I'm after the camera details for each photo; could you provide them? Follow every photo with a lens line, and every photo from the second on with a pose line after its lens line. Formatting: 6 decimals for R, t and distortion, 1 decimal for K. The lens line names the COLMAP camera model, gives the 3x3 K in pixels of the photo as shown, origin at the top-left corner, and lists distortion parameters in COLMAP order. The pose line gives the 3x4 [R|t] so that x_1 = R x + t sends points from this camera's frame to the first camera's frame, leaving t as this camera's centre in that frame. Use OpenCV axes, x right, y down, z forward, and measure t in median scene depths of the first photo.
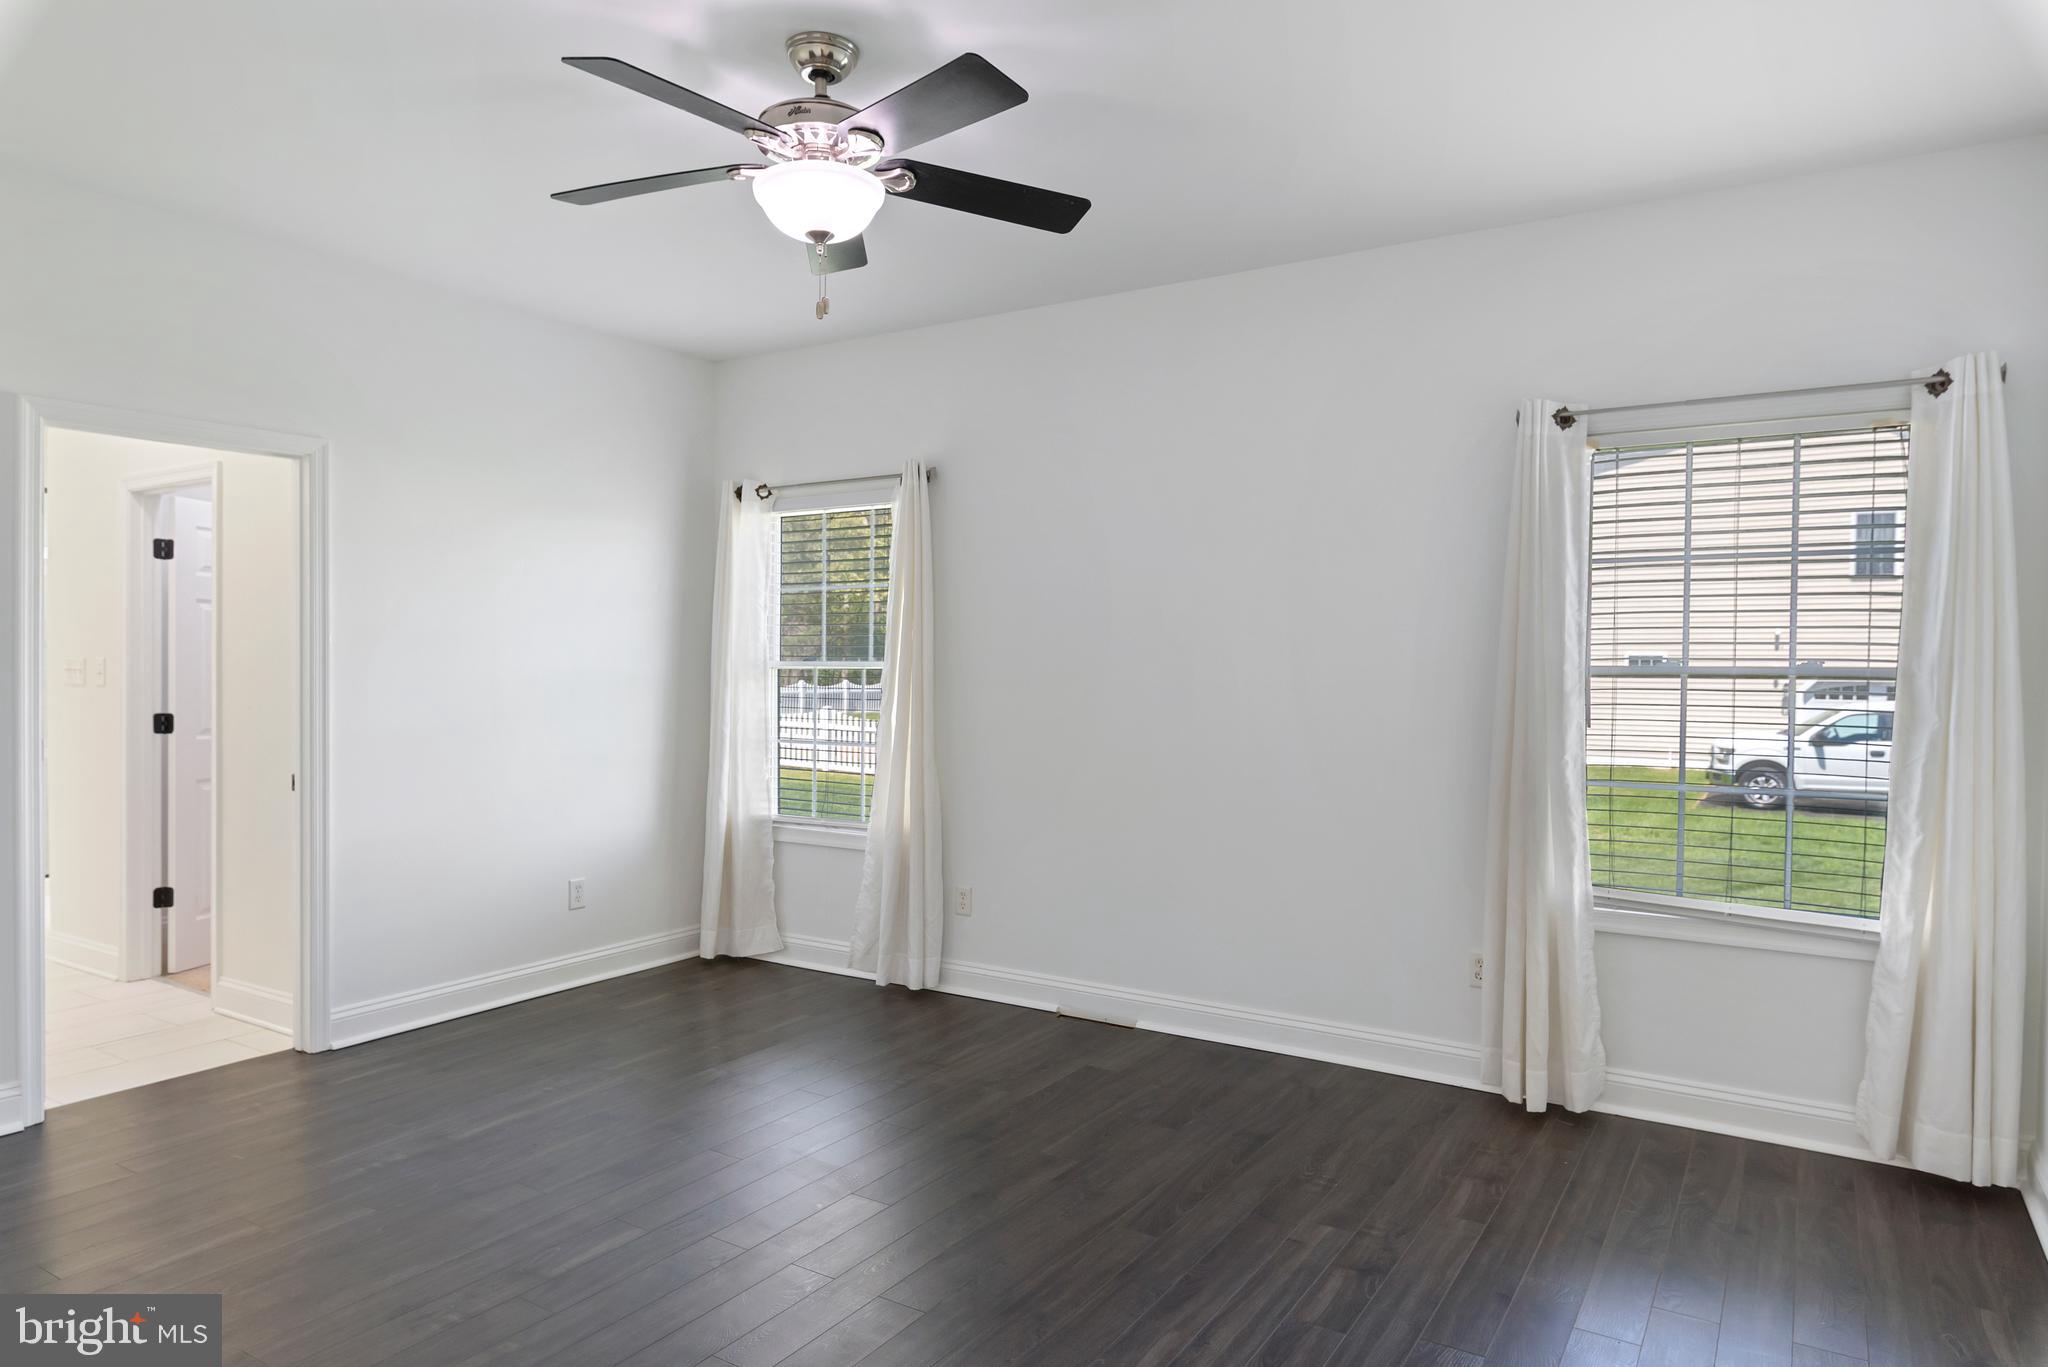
lens RADIAL K [[1310.6, 0, 1023.0], [0, 1310.6, 687.1], [0, 0, 1]] dist [0.008968, -0.000570]
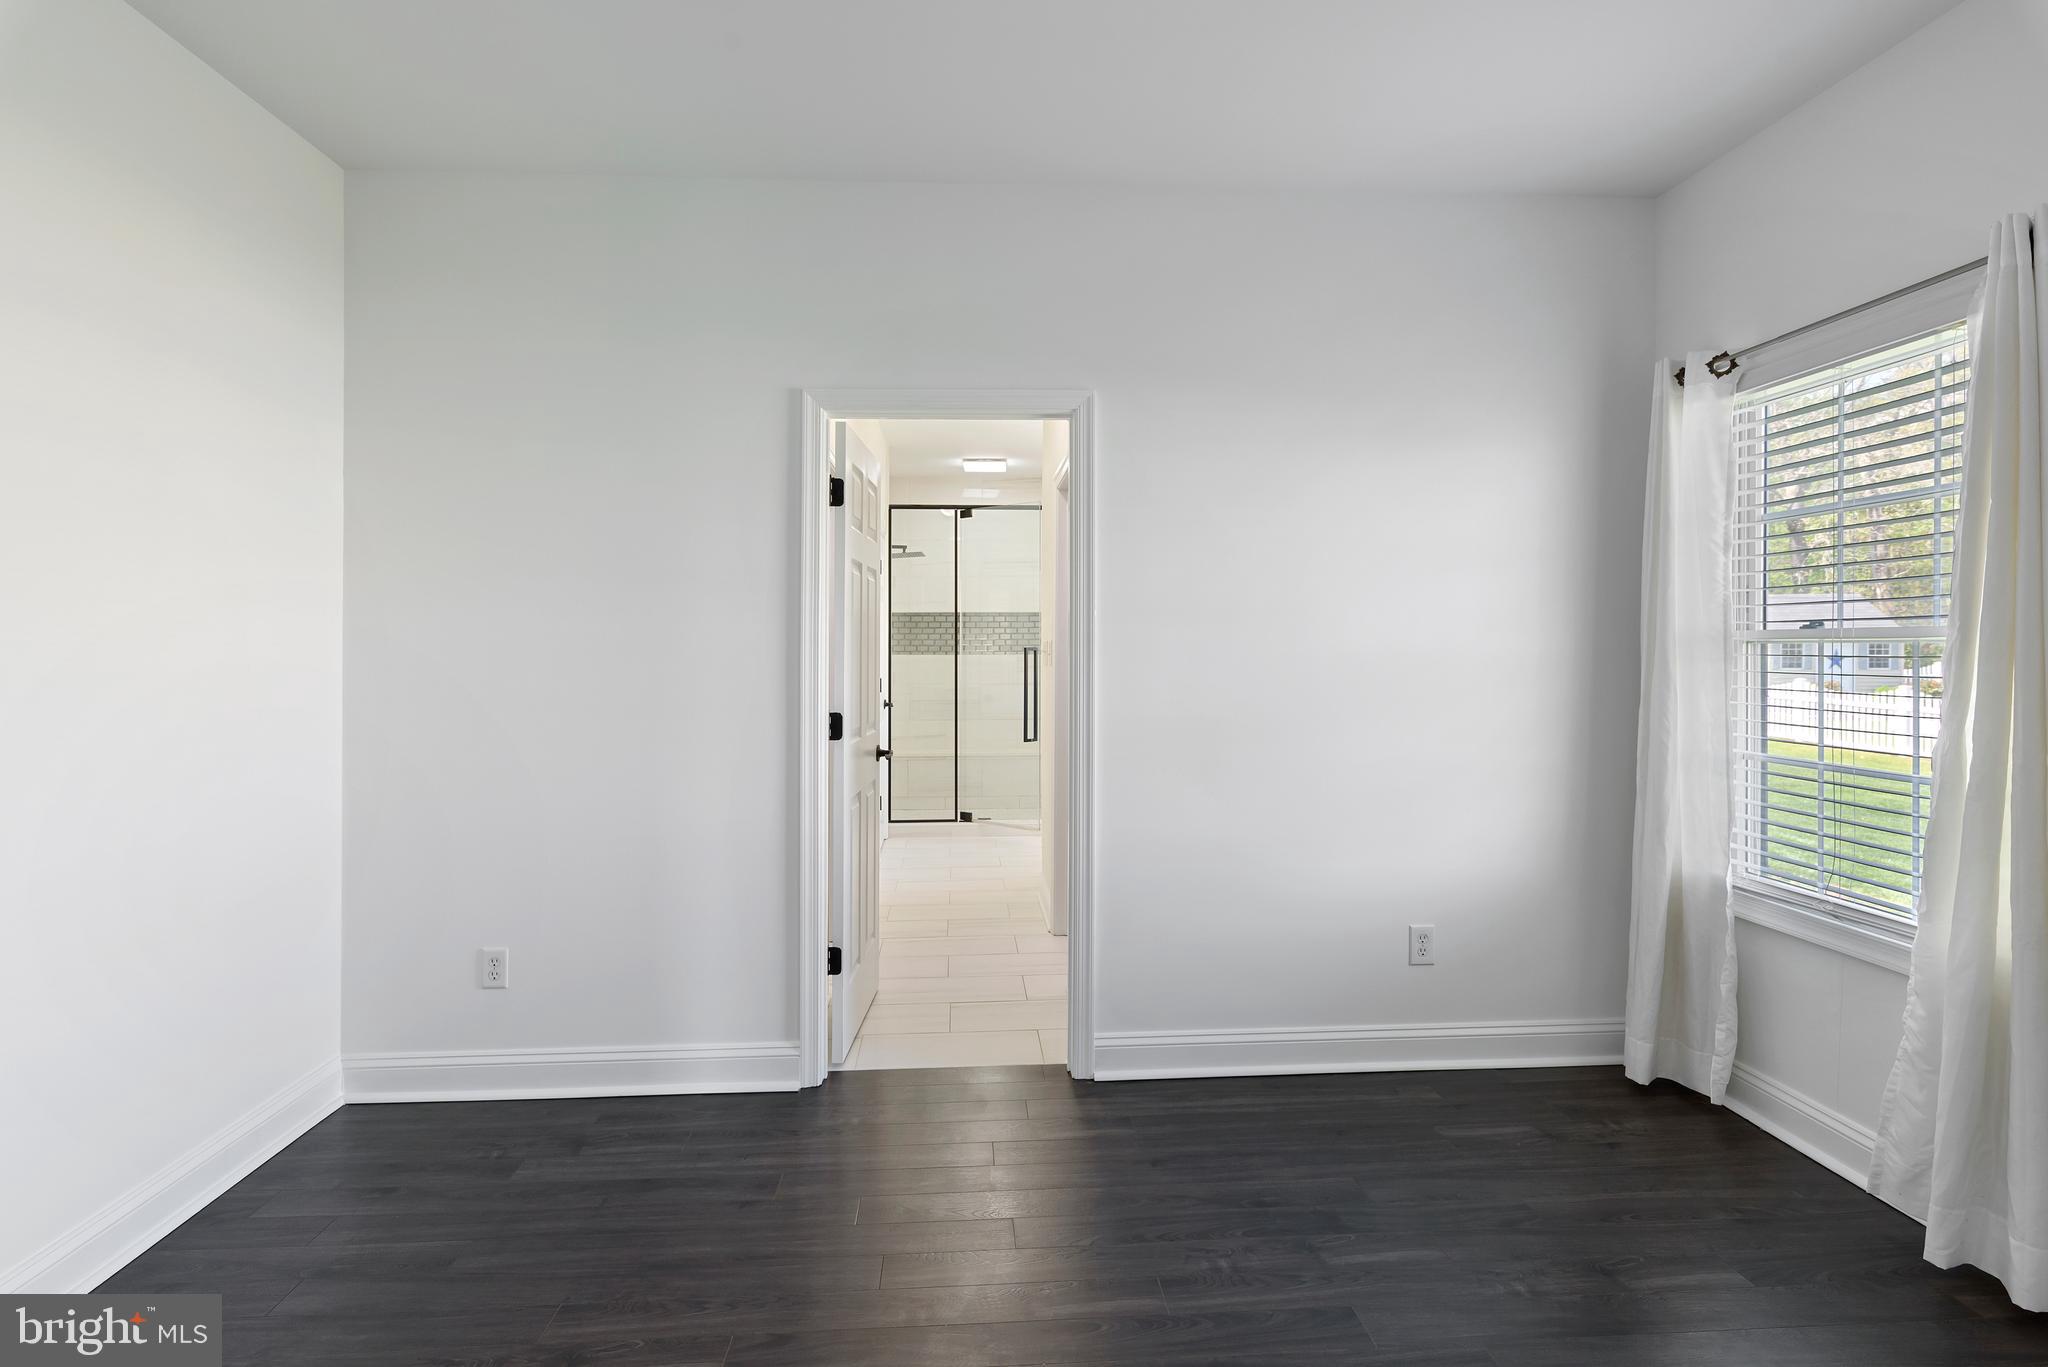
lens RADIAL K [[1038.3, 0, 1035.3], [0, 1038.3, 651.2], [0, 0, 1]] dist [-0.001717, -0.000735]
pose [[0.586886, -0.003453, -0.809662, 0.013244], [-0.007500, 0.999925, -0.009700, -0.003765], [0.809635, 0.011765, 0.586816, 0.479203]]
